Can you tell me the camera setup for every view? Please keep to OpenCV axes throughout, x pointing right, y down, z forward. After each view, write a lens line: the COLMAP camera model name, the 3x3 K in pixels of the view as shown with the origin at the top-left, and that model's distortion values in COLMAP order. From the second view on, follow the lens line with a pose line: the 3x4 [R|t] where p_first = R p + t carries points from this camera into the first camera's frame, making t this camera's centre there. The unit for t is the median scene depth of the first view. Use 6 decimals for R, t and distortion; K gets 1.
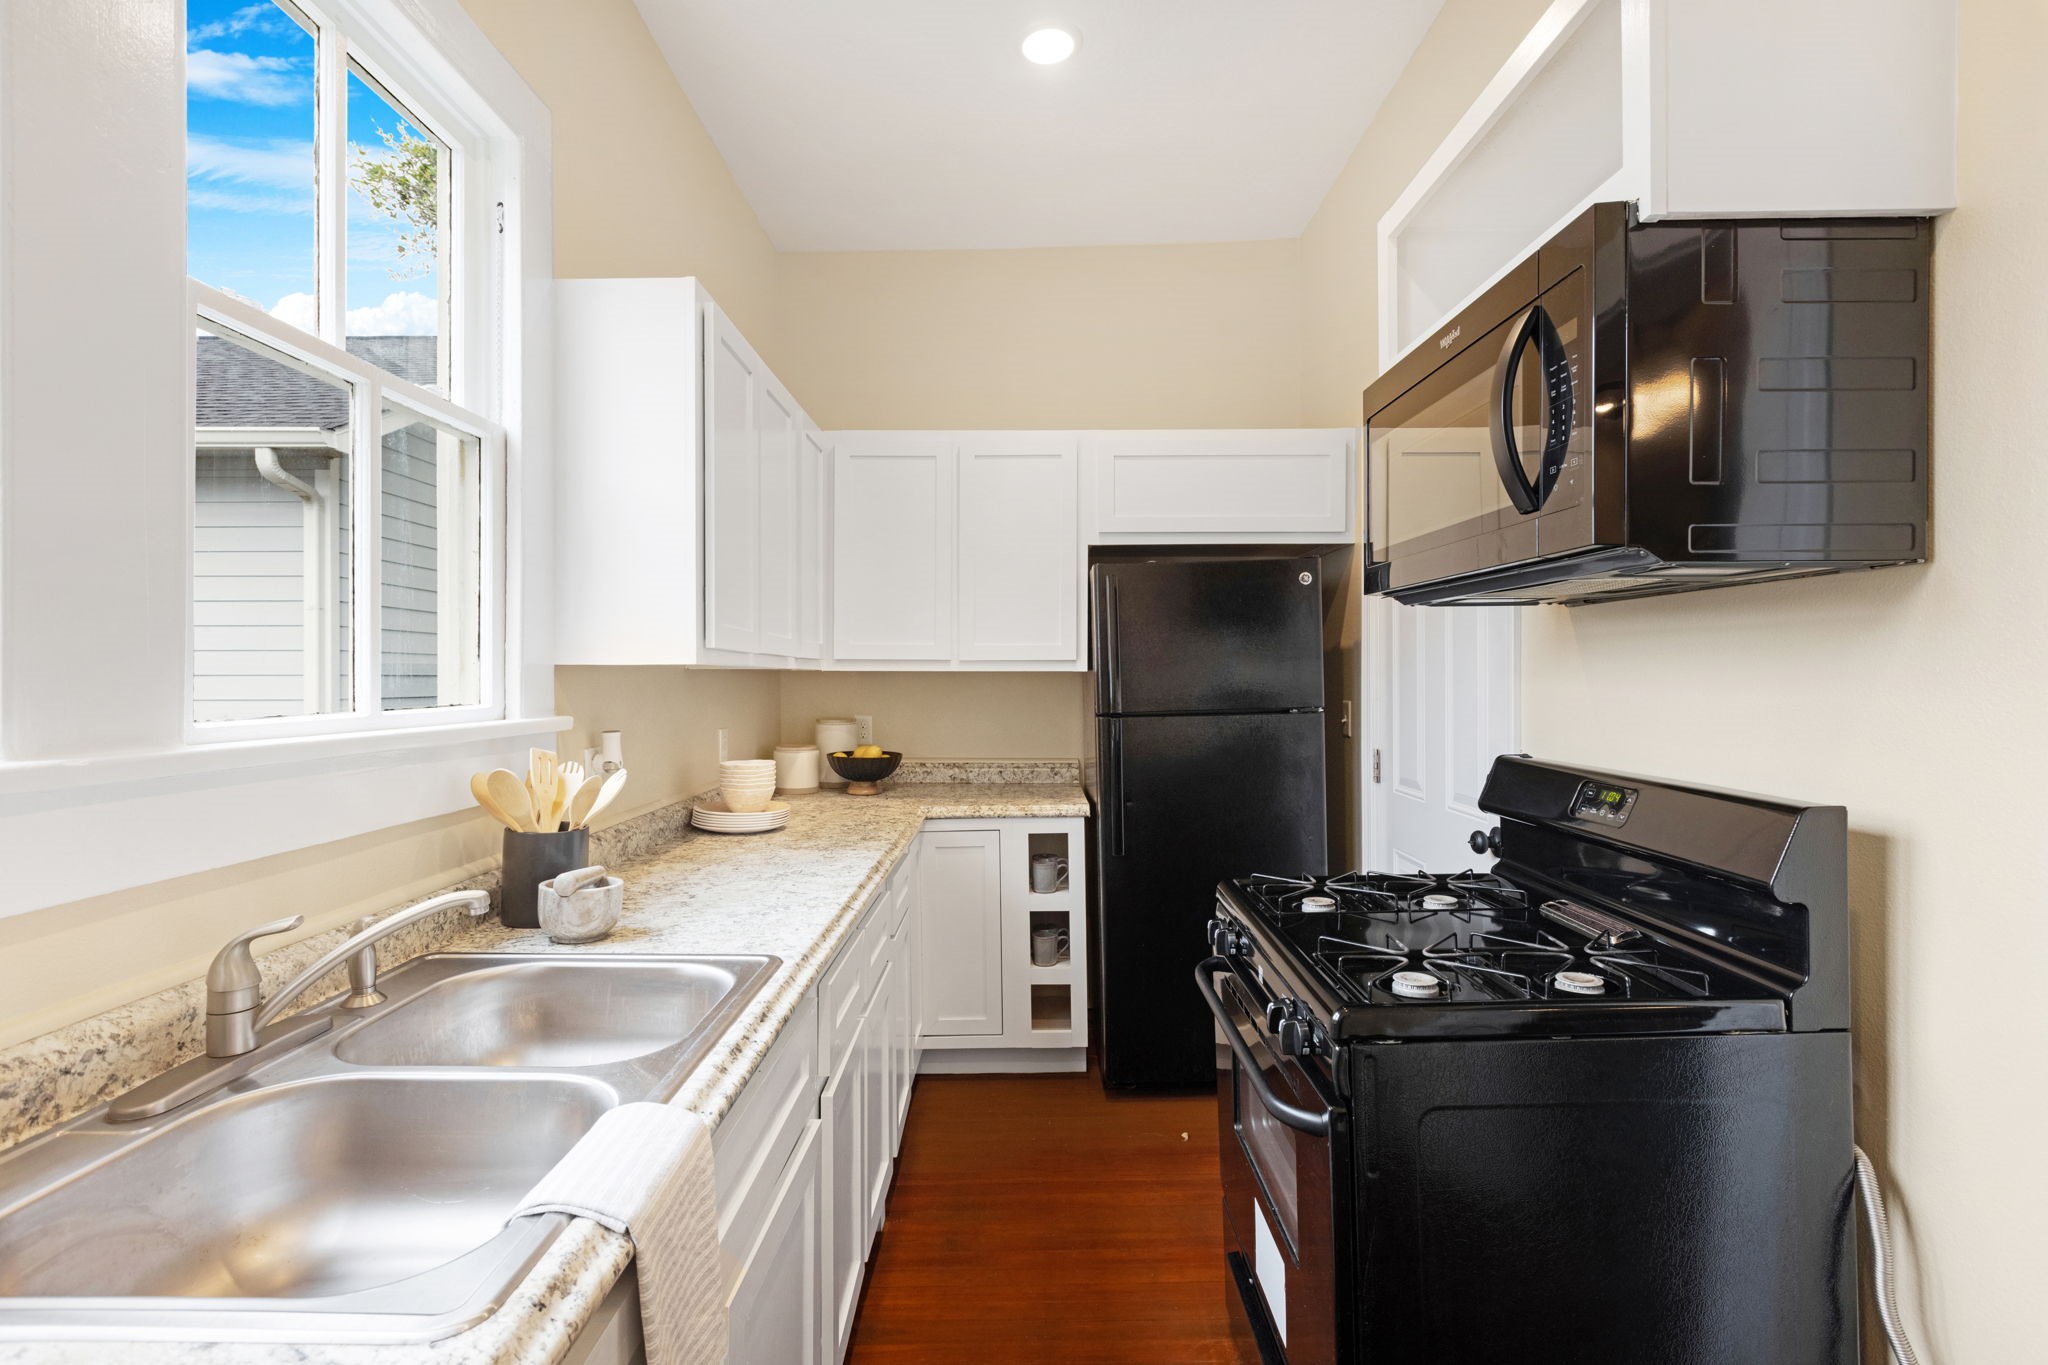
lens RADIAL K [[949.9, 0, 1024.0], [0, 949.9, 682.5], [0, 0, 1]] dist [0.000880, 0.000057]
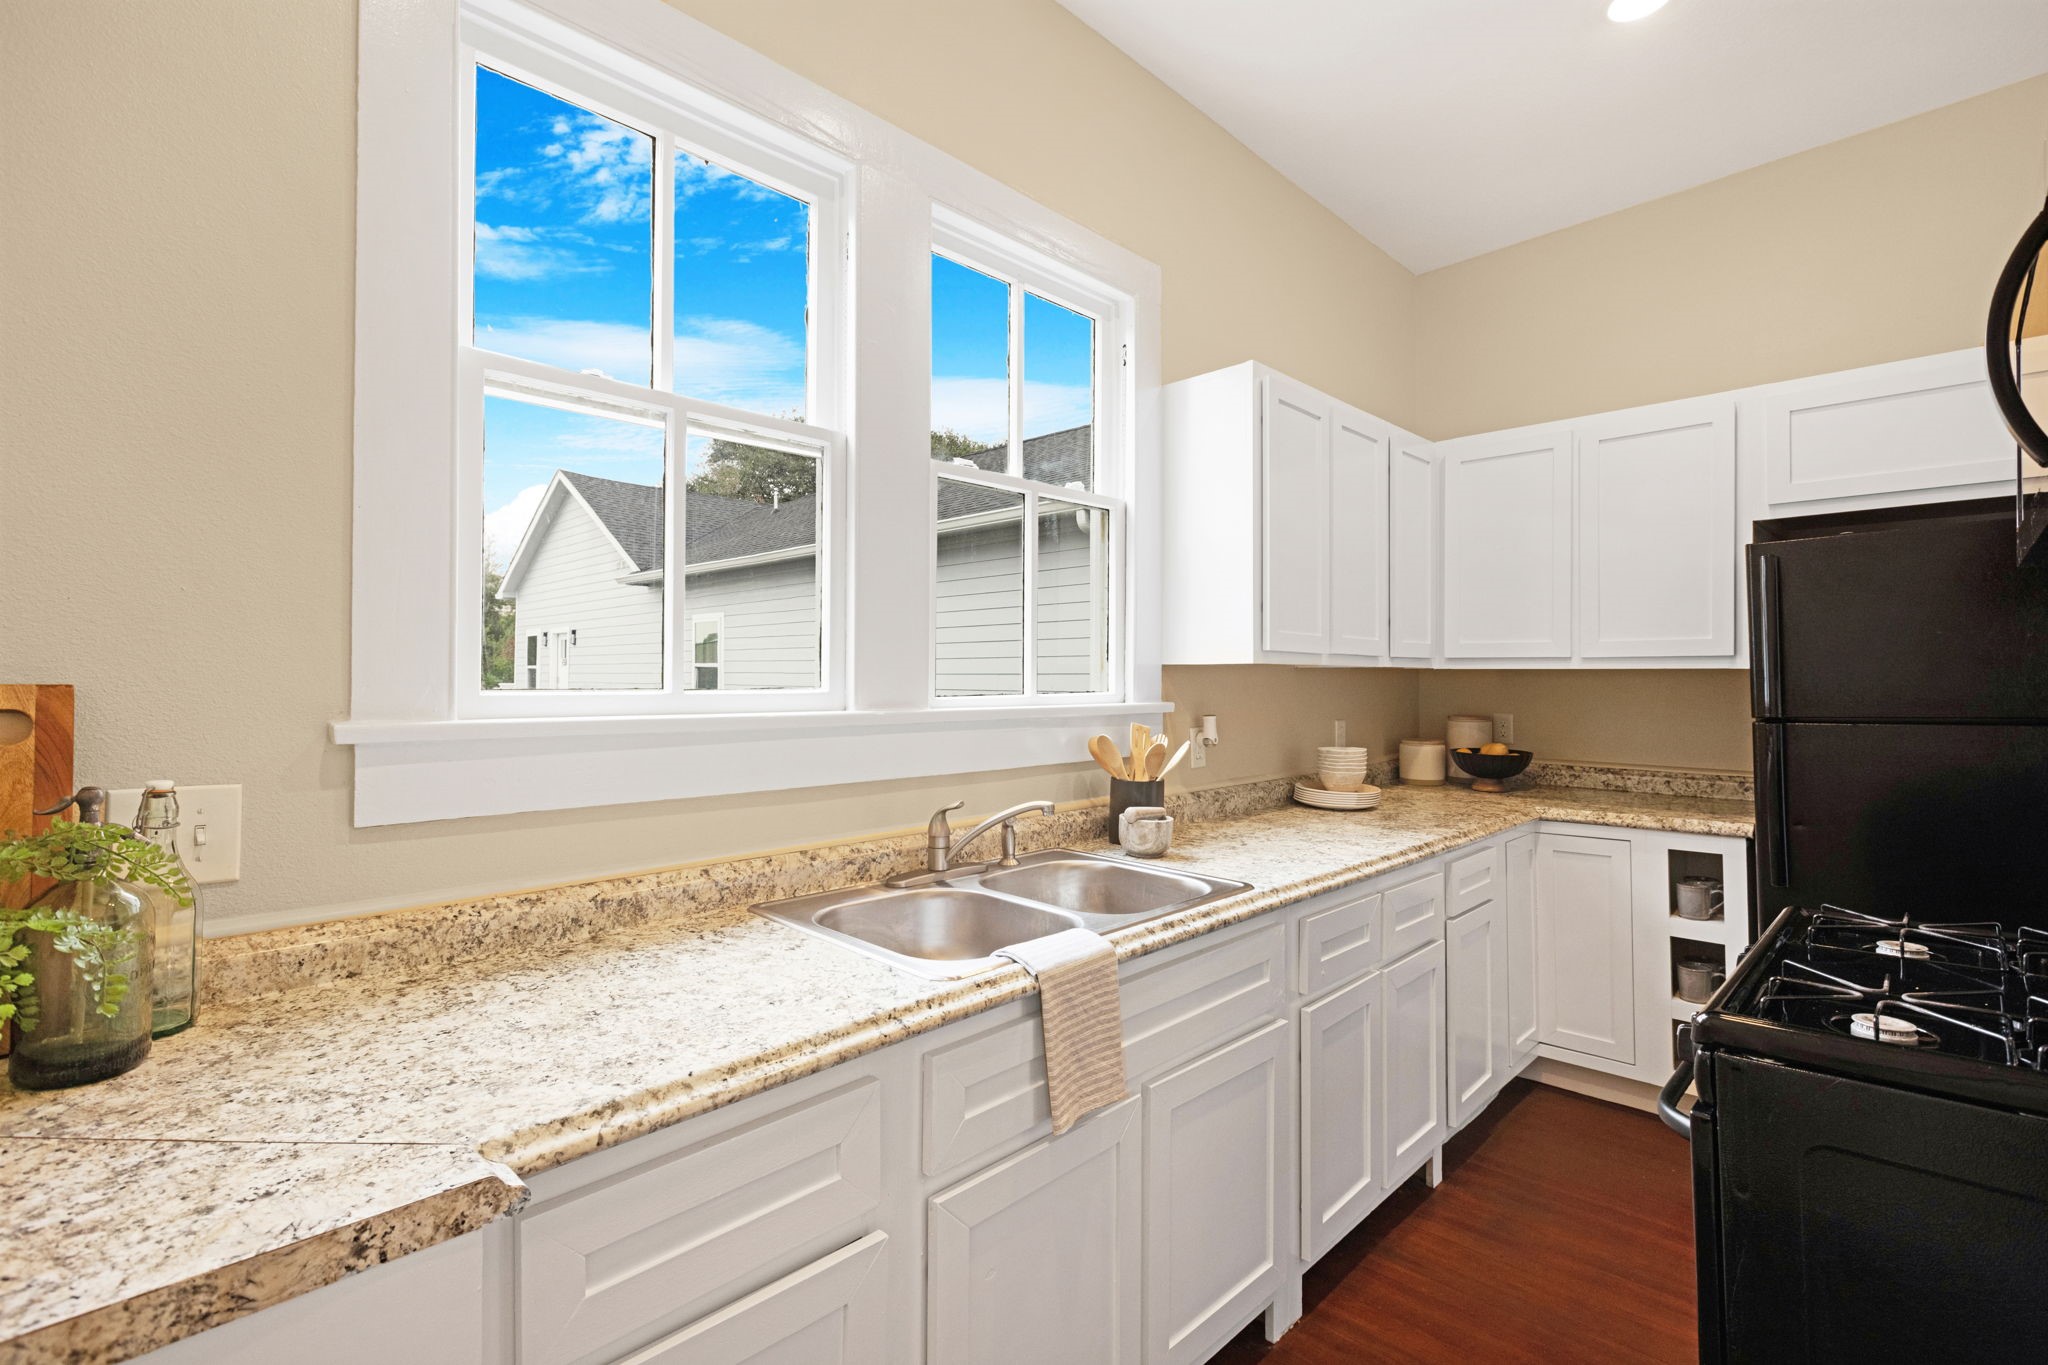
lens RADIAL K [[926.8, 0, 992.3], [0, 926.8, 668.8], [0, 0, 1]] dist [-0.000633, -0.000677]
pose [[0.696668, -0.002982, -0.717387, 0.247610], [-0.007052, 0.999915, -0.011006, 0.003463], [0.717359, 0.012727, 0.696588, -0.093112]]
